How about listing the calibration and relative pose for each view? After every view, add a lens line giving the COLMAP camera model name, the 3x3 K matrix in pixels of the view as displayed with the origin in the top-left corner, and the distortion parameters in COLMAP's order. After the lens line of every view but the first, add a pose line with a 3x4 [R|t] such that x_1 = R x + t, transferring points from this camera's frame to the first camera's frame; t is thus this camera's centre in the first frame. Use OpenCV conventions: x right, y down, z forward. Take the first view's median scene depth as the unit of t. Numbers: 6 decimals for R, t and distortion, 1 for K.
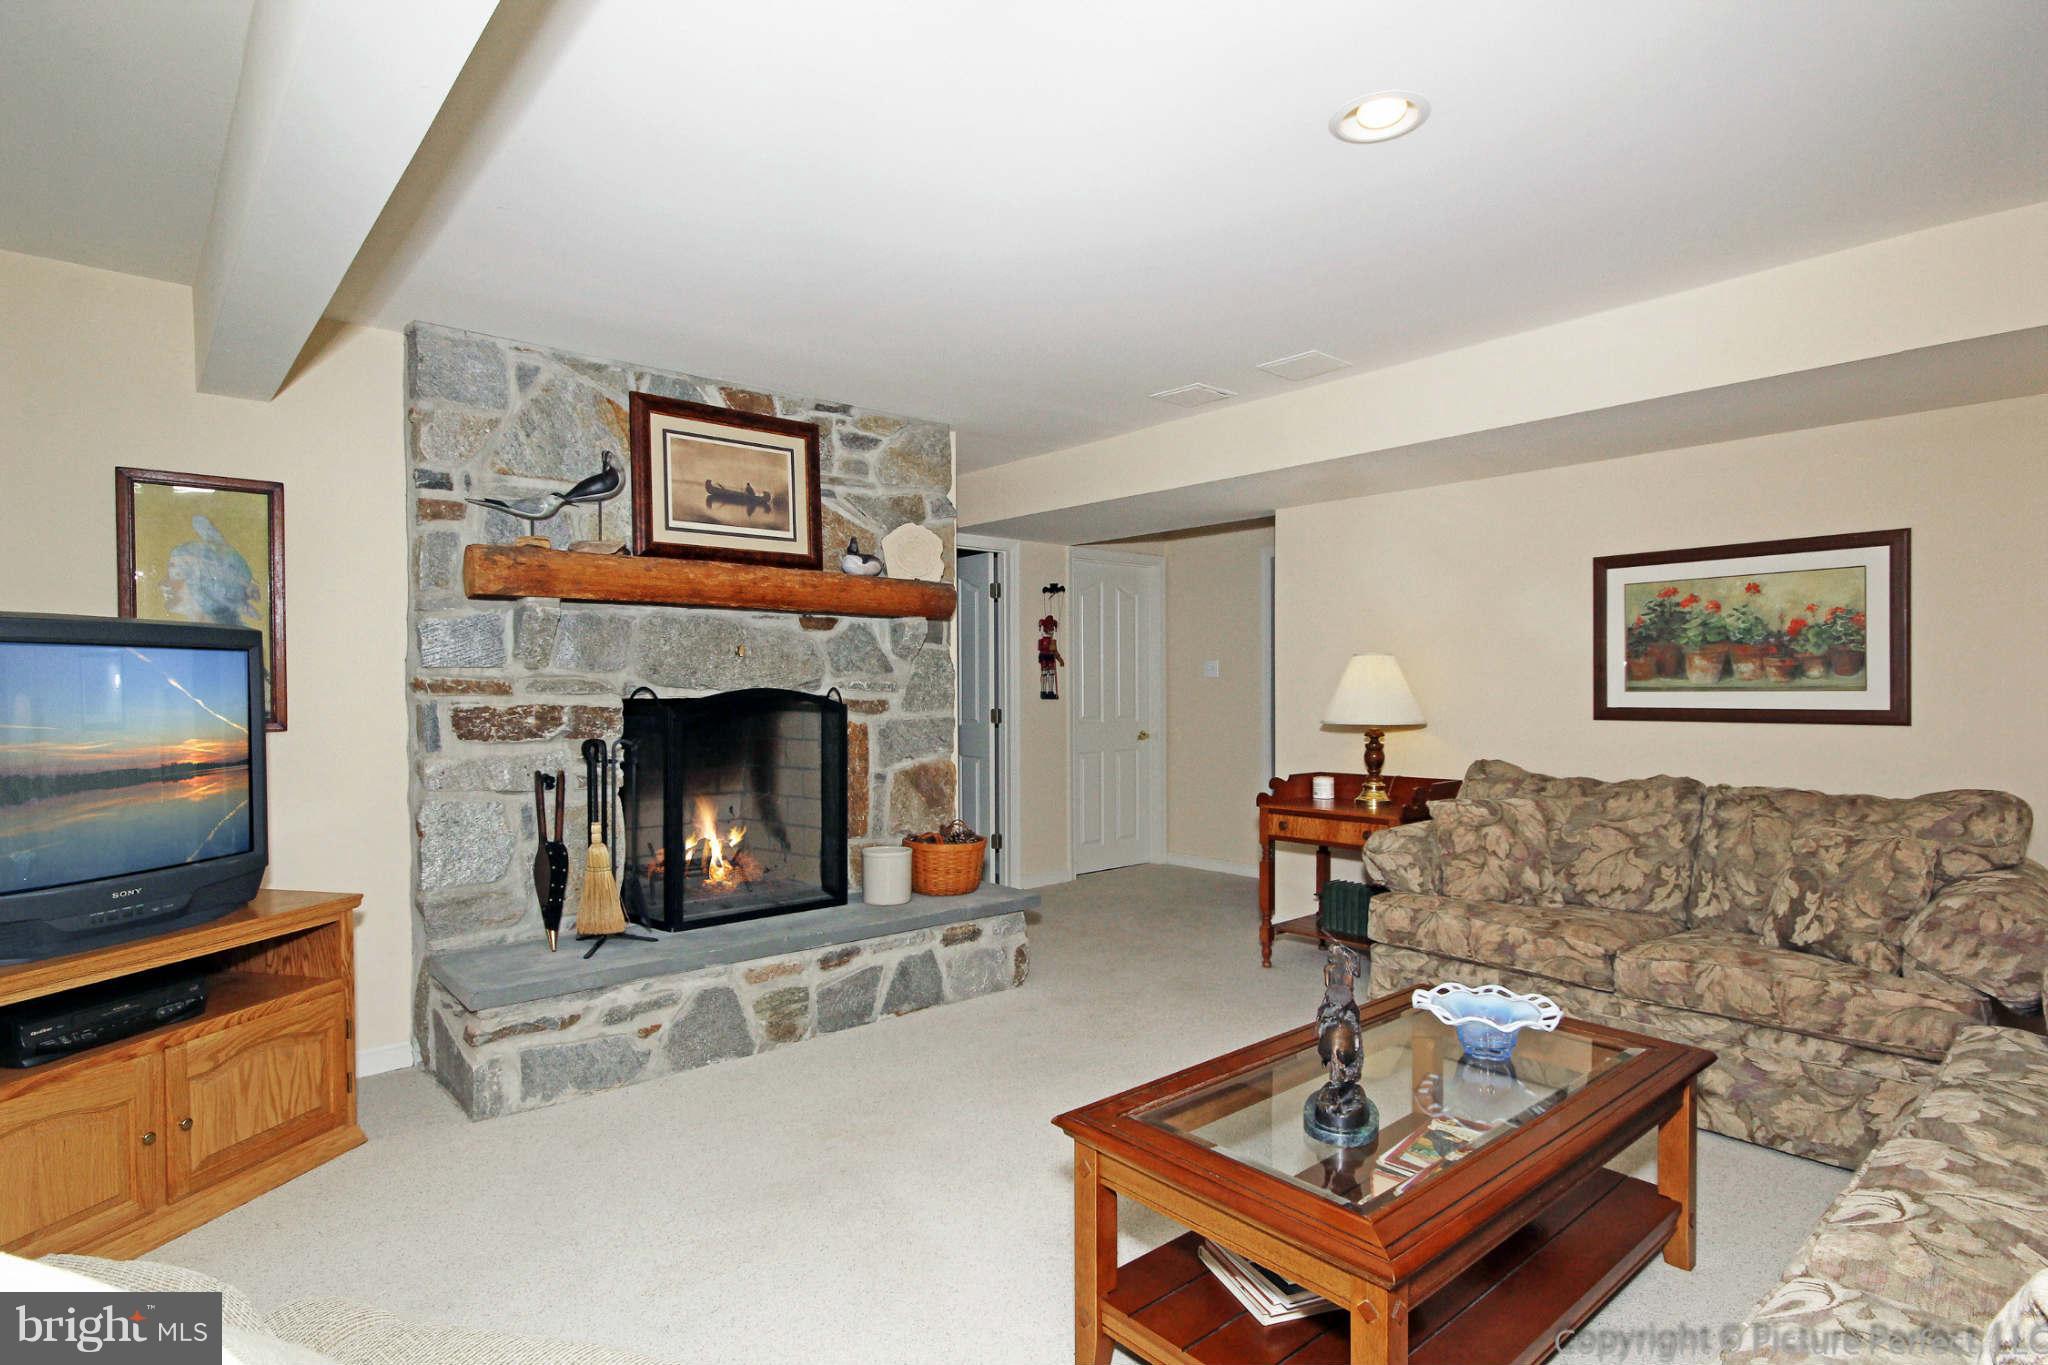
lens RADIAL K [[1064.8, 0, 1021.7], [0, 1064.8, 698.7], [0, 0, 1]] dist [0.018083, 0.000919]
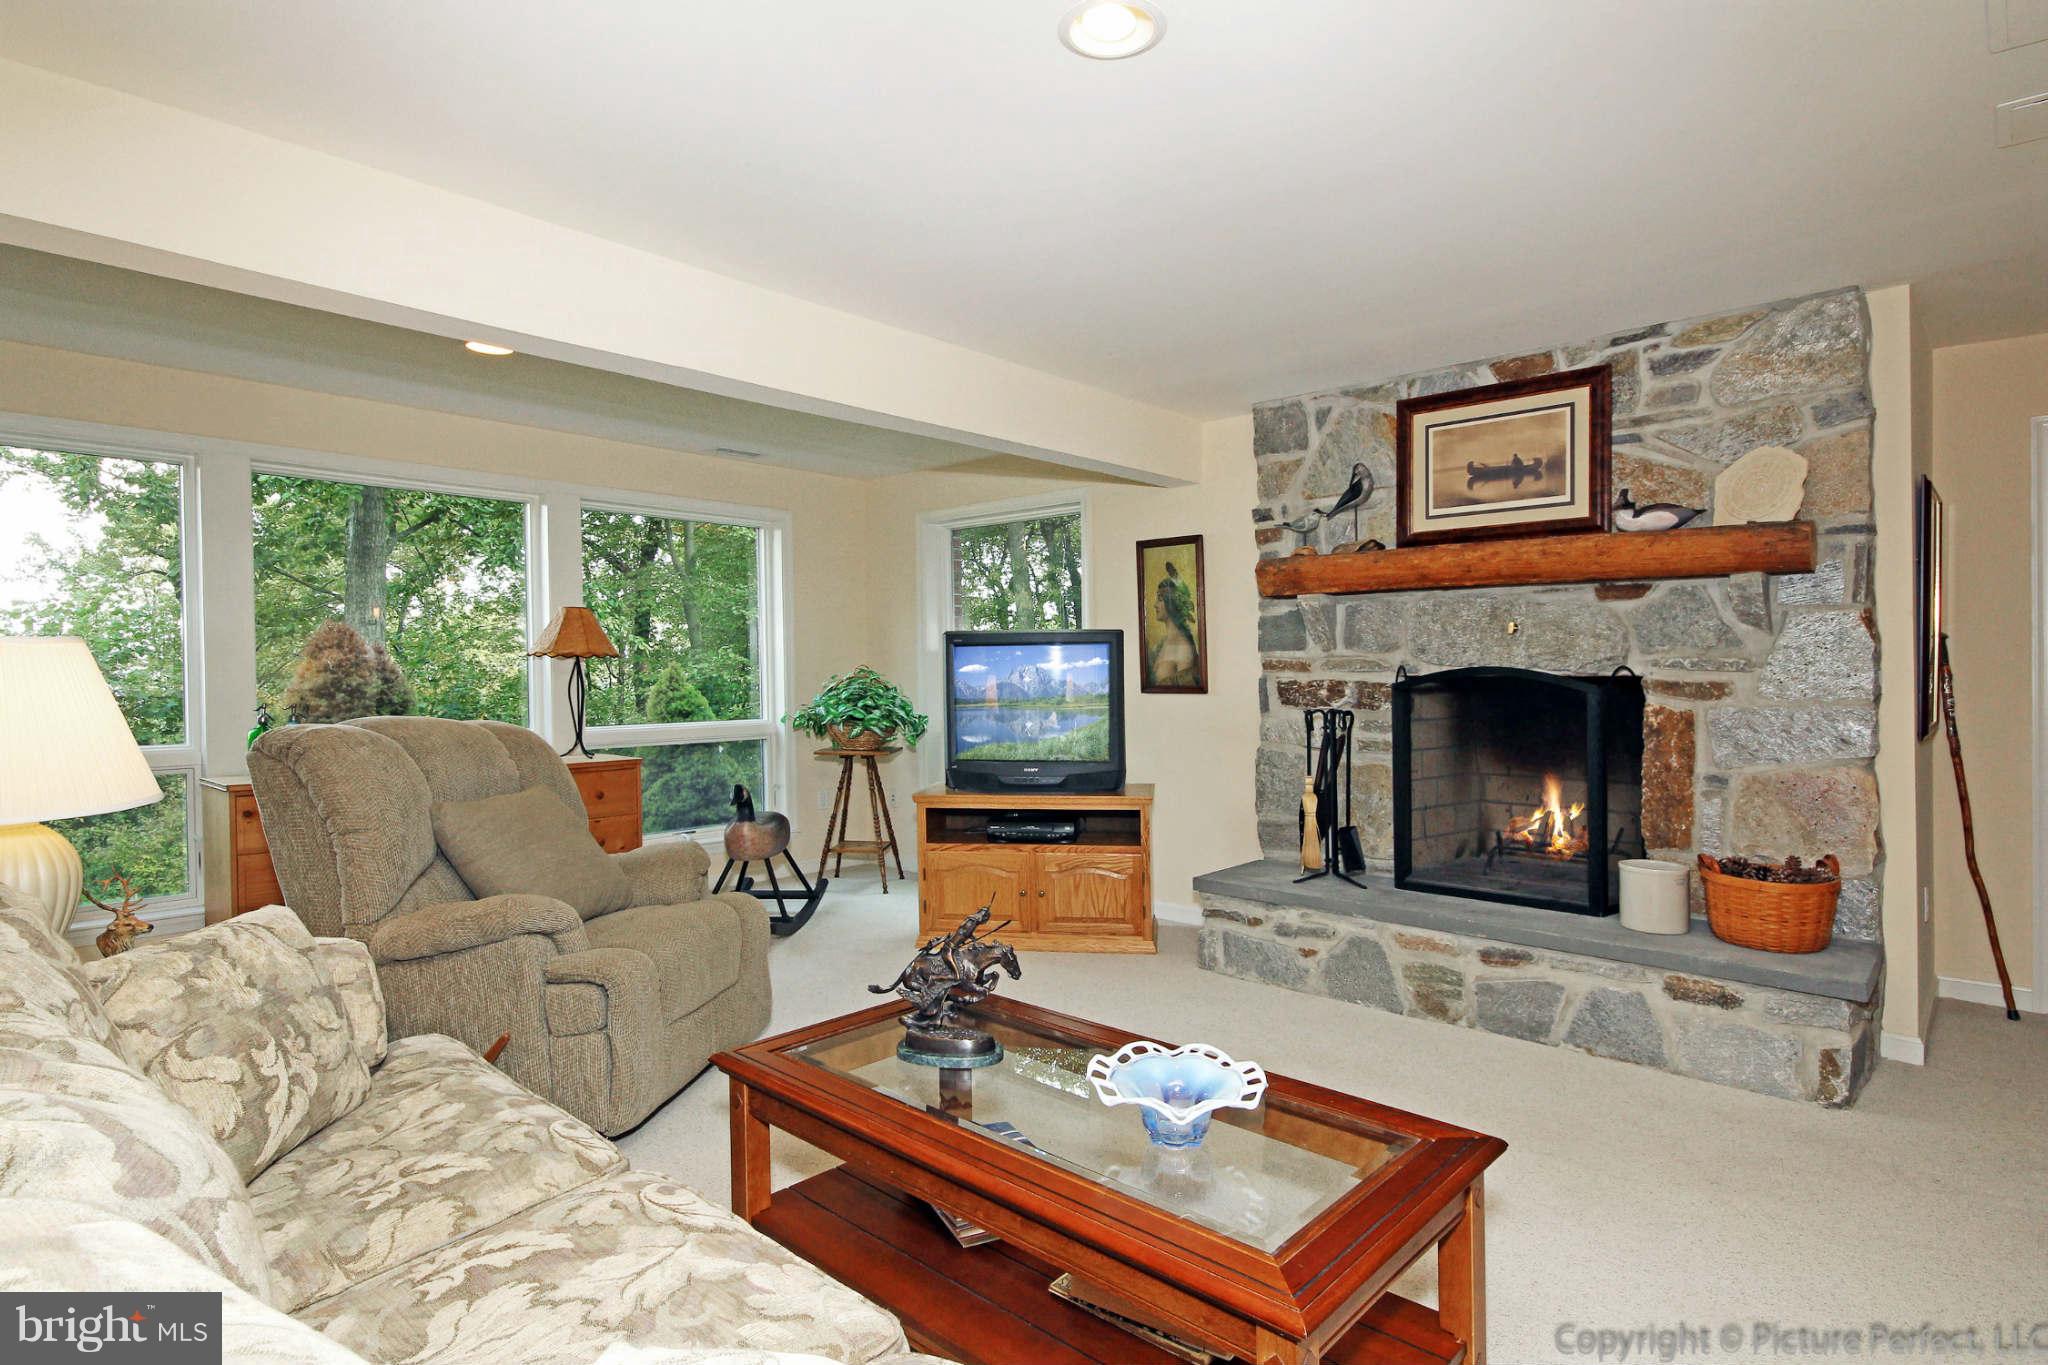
lens RADIAL K [[1064.8, 0, 1021.7], [0, 1064.8, 698.7], [0, 0, 1]] dist [0.018083, 0.000919]
pose [[0.126200, 0.031708, -0.991498, 0.682718], [-0.011267, 0.999470, 0.030529, -0.005880], [0.991941, 0.007318, 0.126491, 0.456681]]
